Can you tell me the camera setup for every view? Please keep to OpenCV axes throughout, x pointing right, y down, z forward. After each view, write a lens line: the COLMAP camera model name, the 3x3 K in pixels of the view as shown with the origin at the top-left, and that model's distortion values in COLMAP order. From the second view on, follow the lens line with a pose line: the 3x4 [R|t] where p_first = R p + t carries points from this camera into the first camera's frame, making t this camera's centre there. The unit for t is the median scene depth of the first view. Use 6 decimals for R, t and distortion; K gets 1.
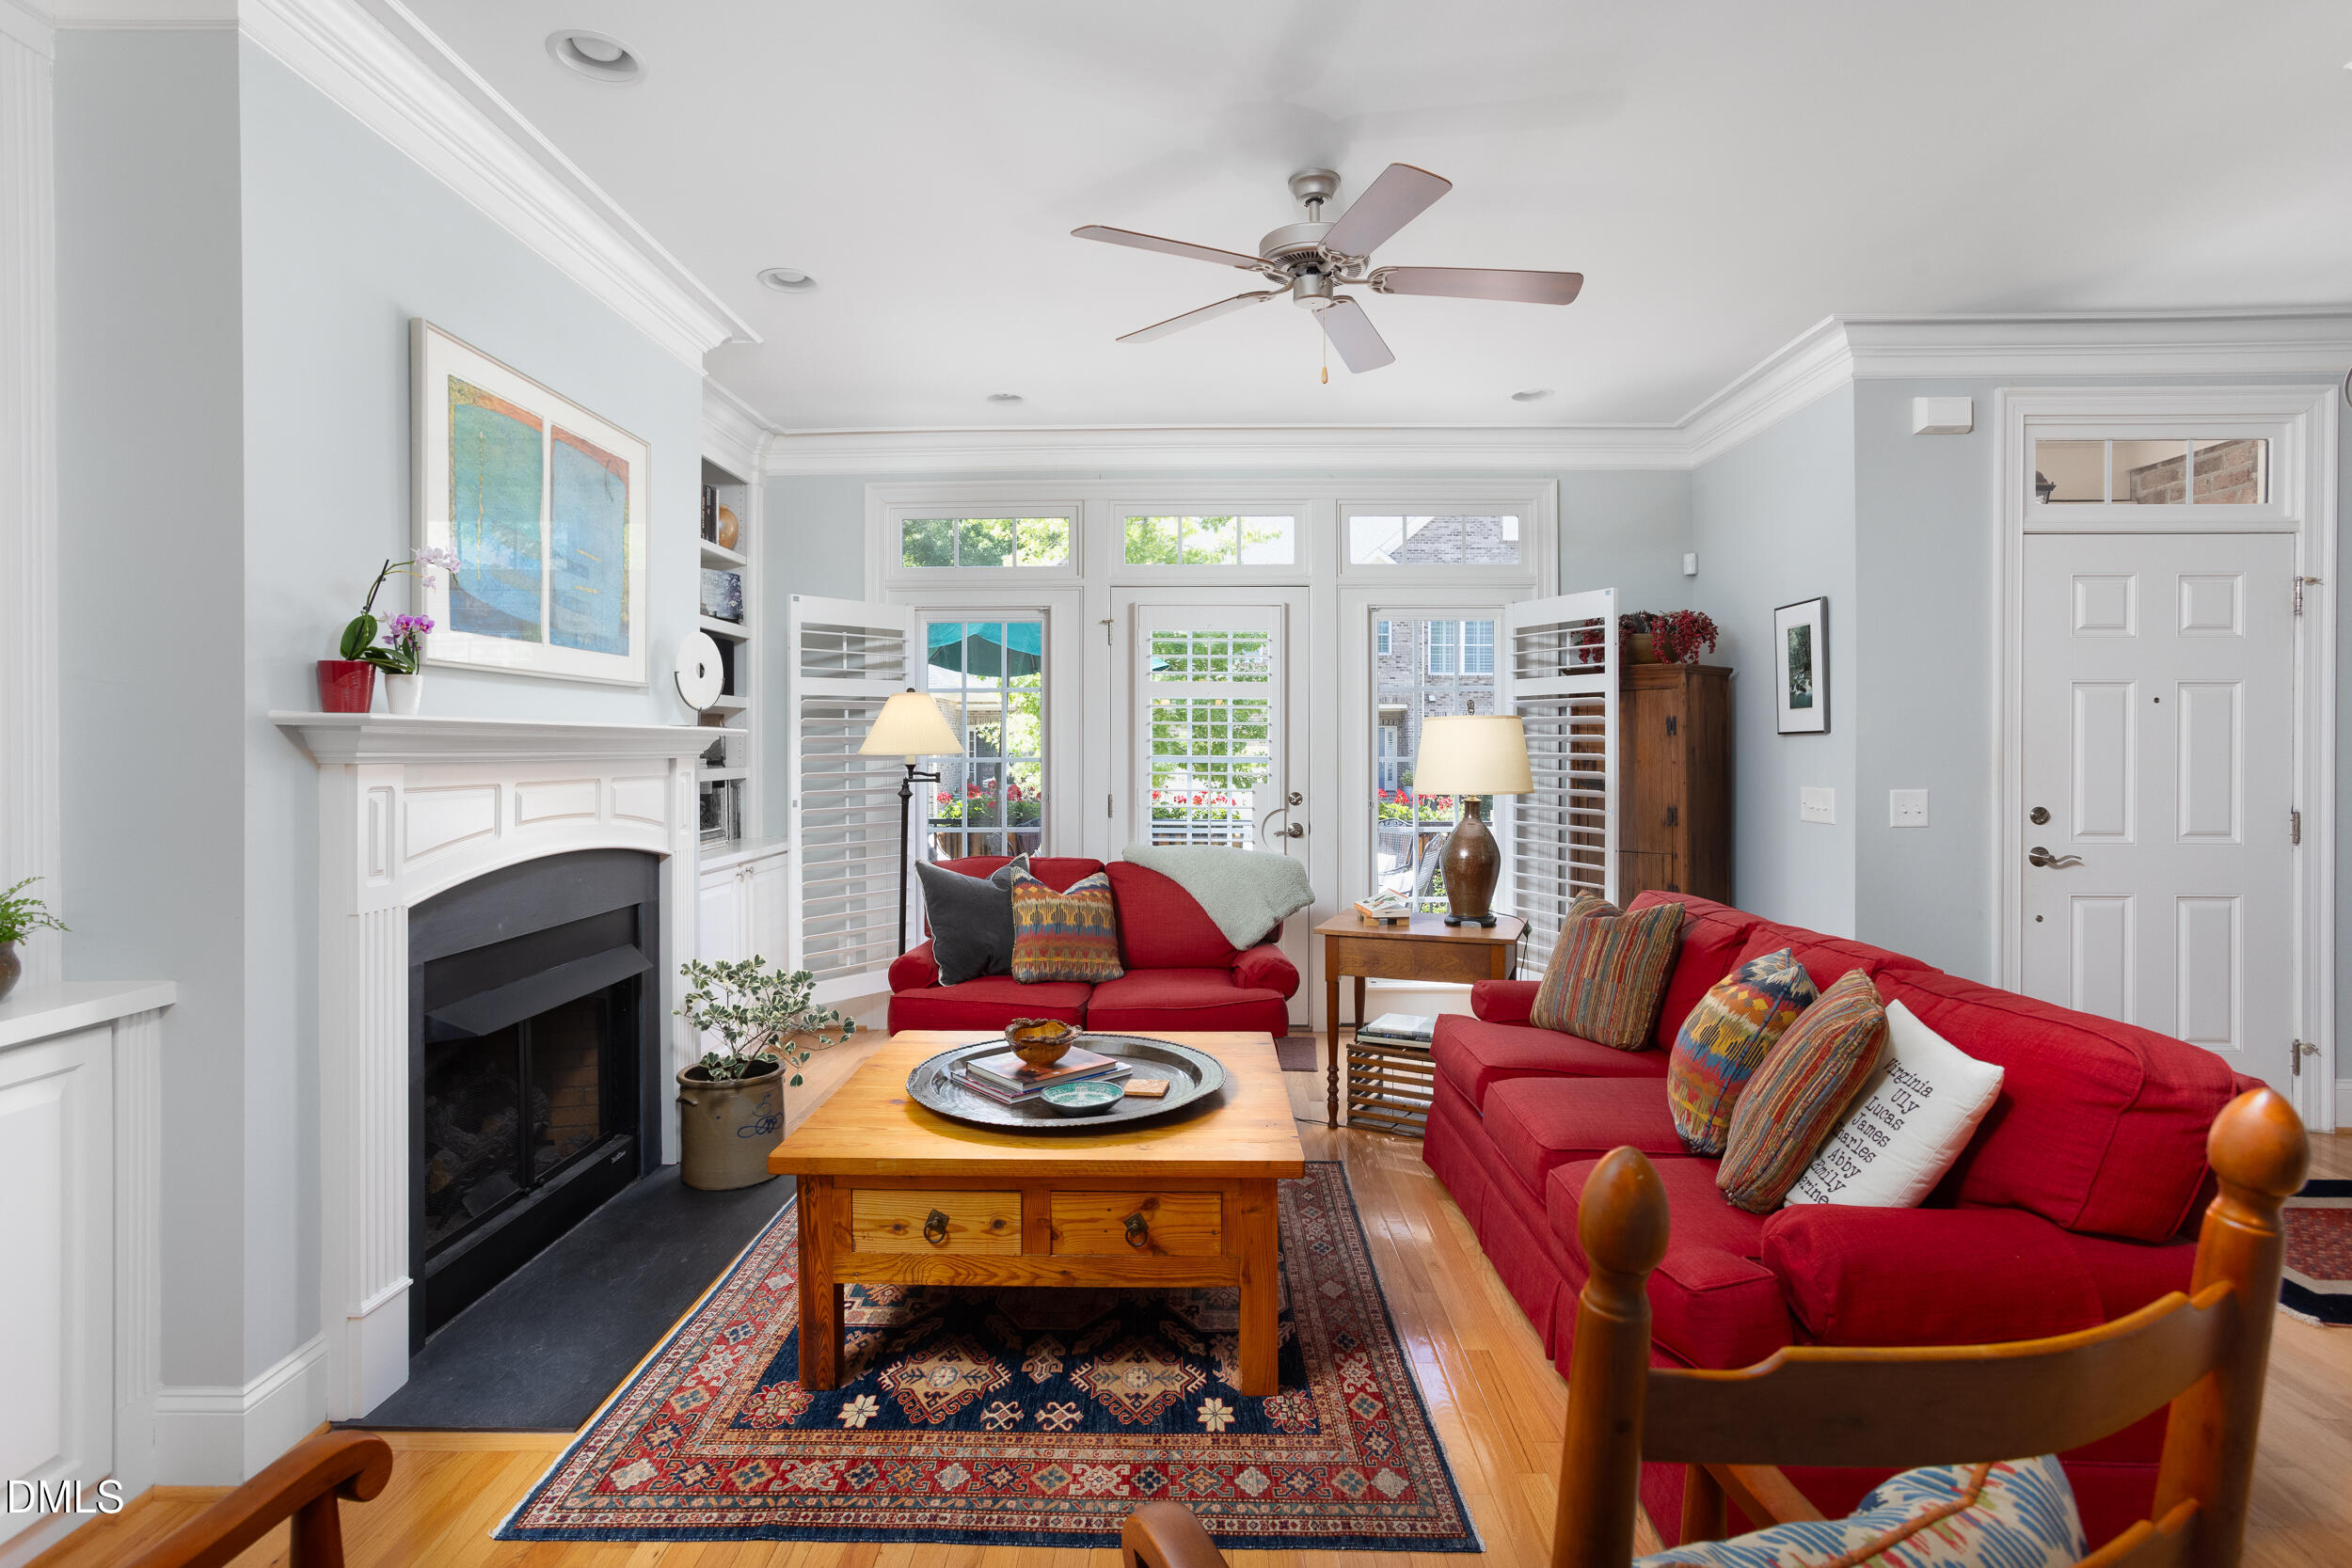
lens RADIAL K [[1148.3, 0, 1178.6], [0, 1148.3, 754.4], [0, 0, 1]] dist [-0.057099, 0.034909]
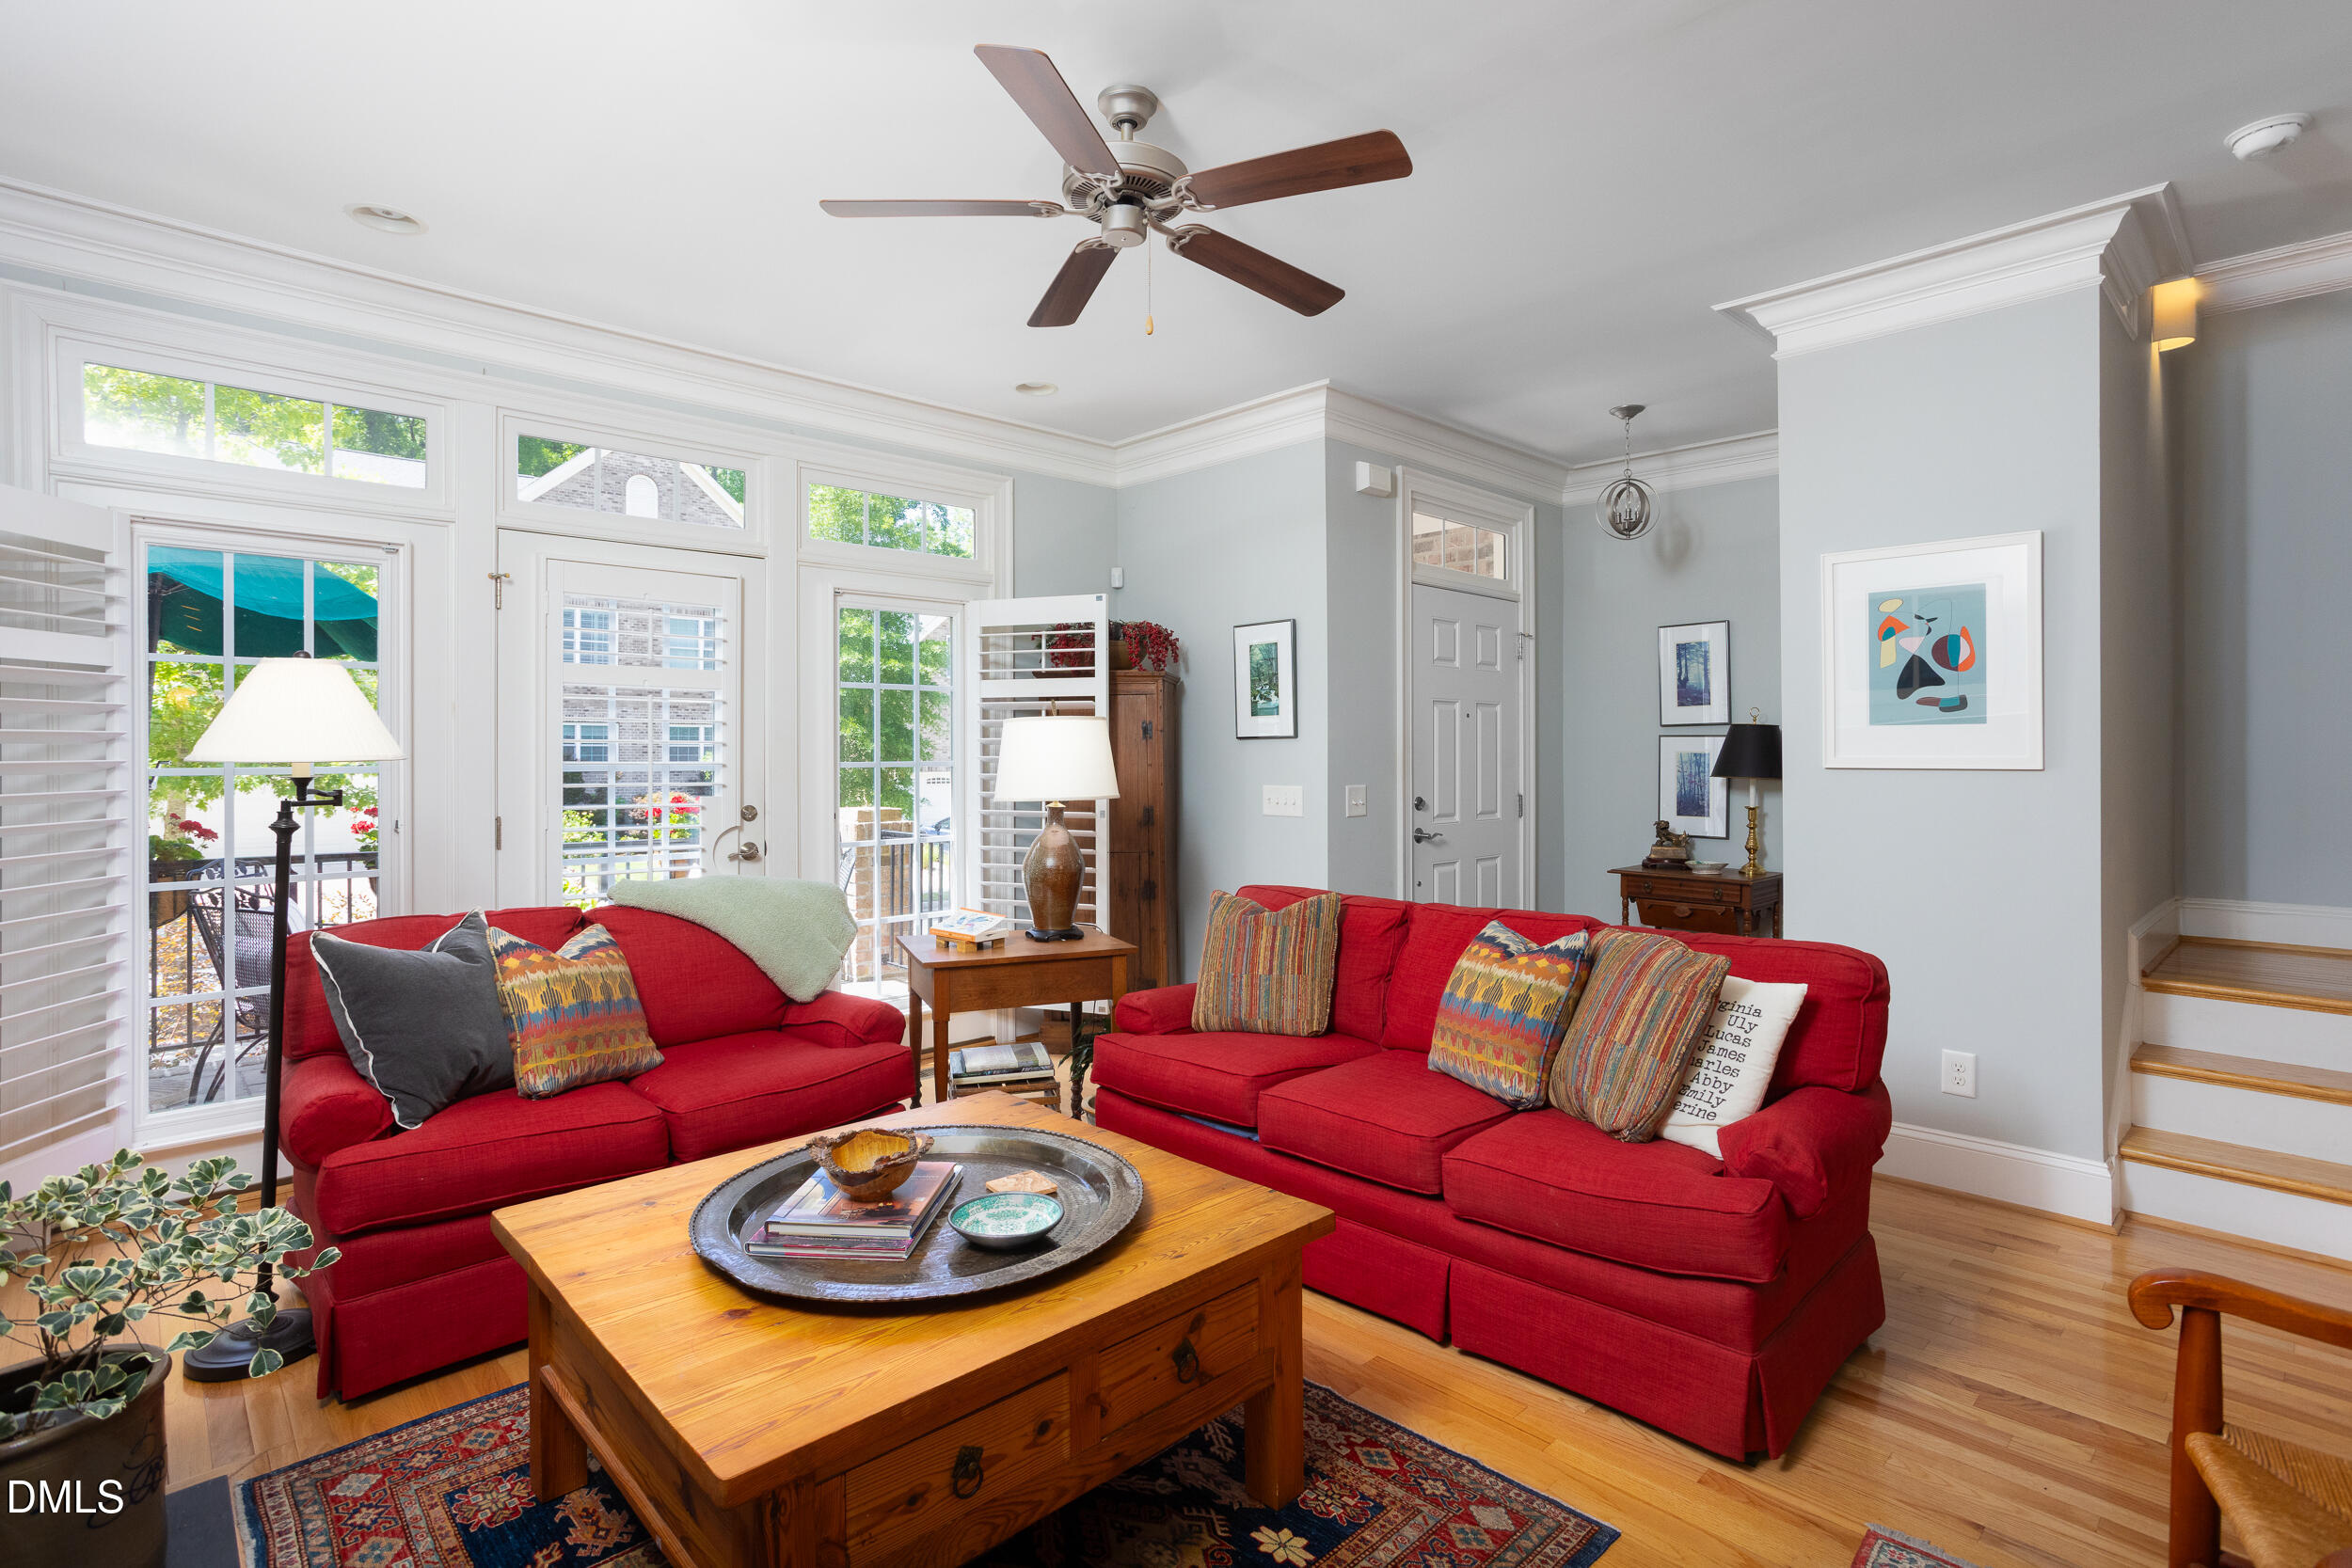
lens RADIAL K [[1148.3, 0, 1178.6], [0, 1148.3, 754.4], [0, 0, 1]] dist [-0.057099, 0.034909]
pose [[0.707081, -0.001510, 0.707131, -0.355091], [0.006438, 0.999970, -0.004302, 0.002411], [-0.707103, 0.007594, 0.707069, 0.270817]]
